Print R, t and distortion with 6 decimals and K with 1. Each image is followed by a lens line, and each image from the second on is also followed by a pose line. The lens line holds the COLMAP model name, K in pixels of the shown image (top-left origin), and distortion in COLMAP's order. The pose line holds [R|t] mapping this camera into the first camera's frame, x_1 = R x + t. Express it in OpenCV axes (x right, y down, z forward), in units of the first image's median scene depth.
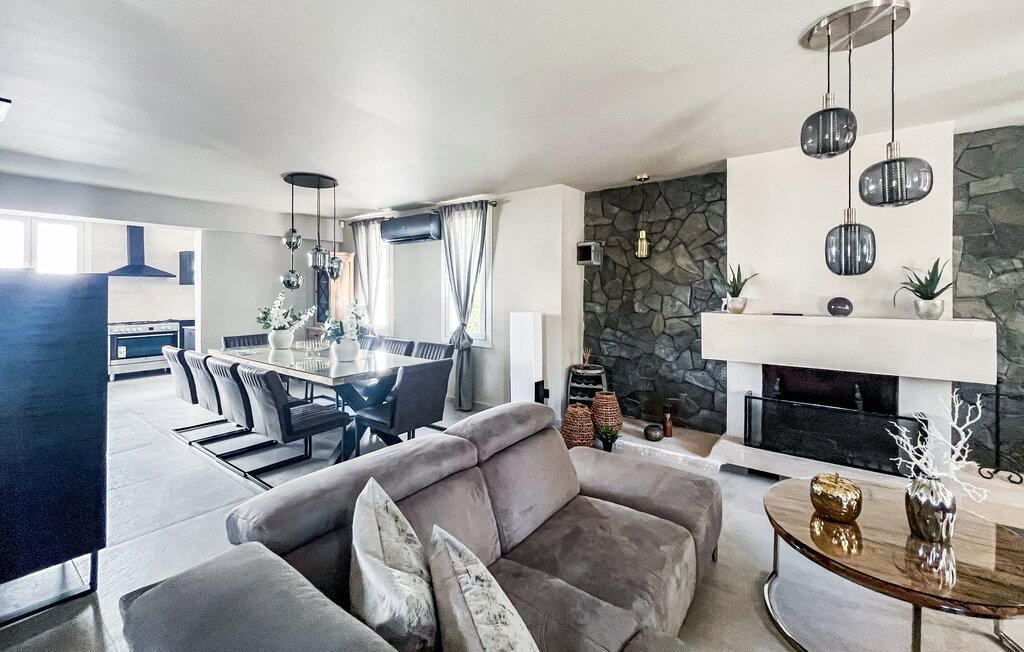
lens RADIAL K [[422.0, 0, 512.4], [0, 422.0, 293.3], [0, 0, 1]] dist [0.000025, 0.000000]
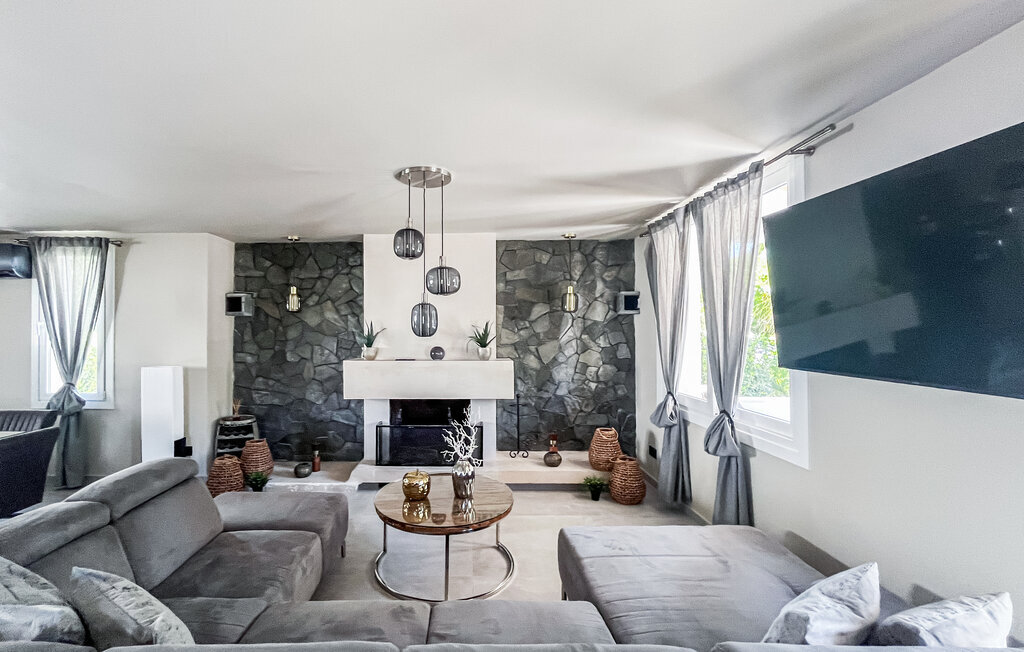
lens RADIAL K [[452.2, 0, 479.6], [0, 452.2, 327.9], [0, 0, 1]] dist [-0.002401, 0.000022]
pose [[0.796134, 0.001651, 0.605118, -0.019416], [0.002258, 0.999981, -0.005699, -0.043887], [-0.605116, 0.005903, 0.796115, -0.283556]]
